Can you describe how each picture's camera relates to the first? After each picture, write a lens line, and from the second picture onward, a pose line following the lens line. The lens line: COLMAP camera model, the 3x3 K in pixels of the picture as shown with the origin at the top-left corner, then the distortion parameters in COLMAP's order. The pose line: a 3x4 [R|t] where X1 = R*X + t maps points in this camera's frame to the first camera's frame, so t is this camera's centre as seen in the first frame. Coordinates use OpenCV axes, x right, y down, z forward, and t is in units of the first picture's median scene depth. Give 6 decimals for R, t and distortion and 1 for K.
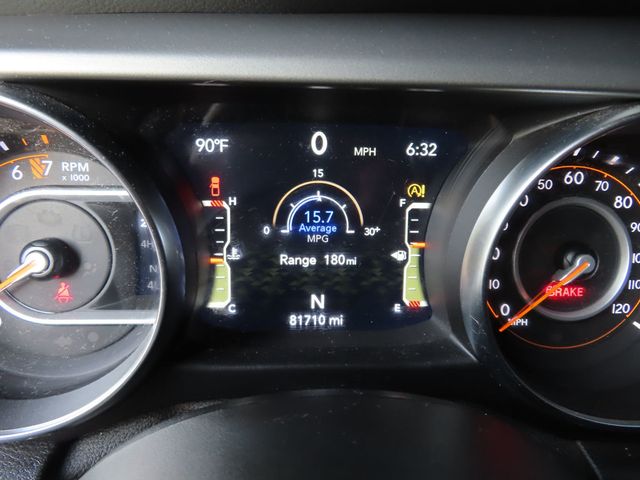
lens RADIAL K [[455.2, 0, 320.7], [0, 455.2, 237.5], [0, 0, 1]] dist [-0.006104, 0.002311]
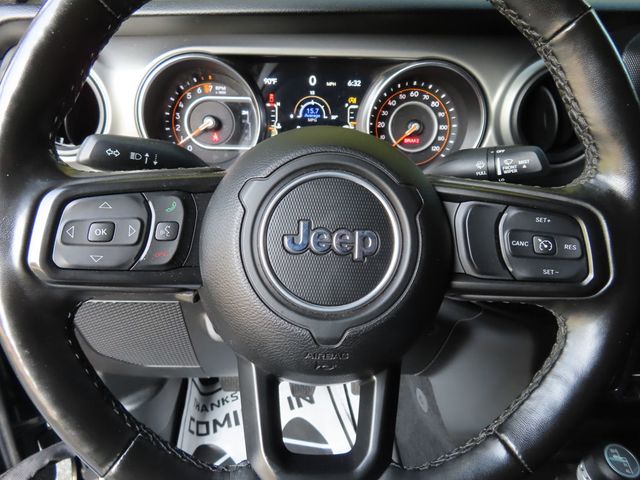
lens RADIAL K [[455.2, 0, 319.6], [0, 455.2, 239.7], [0, 0, 1]] dist [-0.006104, 0.002311]
pose [[0.999969, -0.001326, -0.007775, 0.052321], [0.001682, 0.998943, 0.045940, 0.547504], [0.007706, -0.045952, 0.998914, -1.524118]]
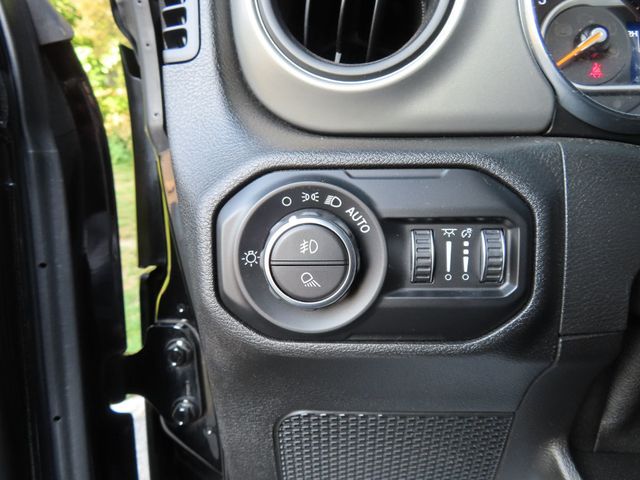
lens RADIAL K [[455.2, 0, 320.1], [0, 455.2, 240.0], [0, 0, 1]] dist [-0.006104, 0.002311]
pose [[0.995026, -0.039859, -0.091299, -1.181395], [0.020823, 0.979439, -0.200661, 0.798276], [0.097420, 0.197762, 0.975397, -0.270324]]
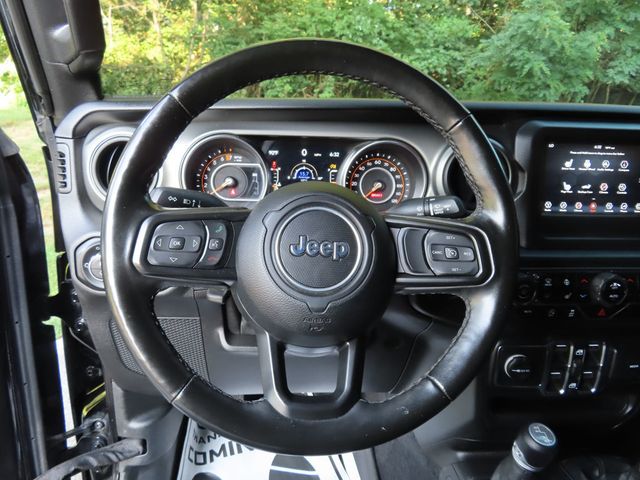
lens RADIAL K [[455.2, 0, 319.5], [0, 455.2, 241.8], [0, 0, 1]] dist [-0.006104, 0.002311]
pose [[0.999658, -0.003467, 0.025929, 0.020340], [0.005843, 0.995732, -0.092105, 0.779661], [-0.025499, 0.092225, 0.995412, -2.355855]]
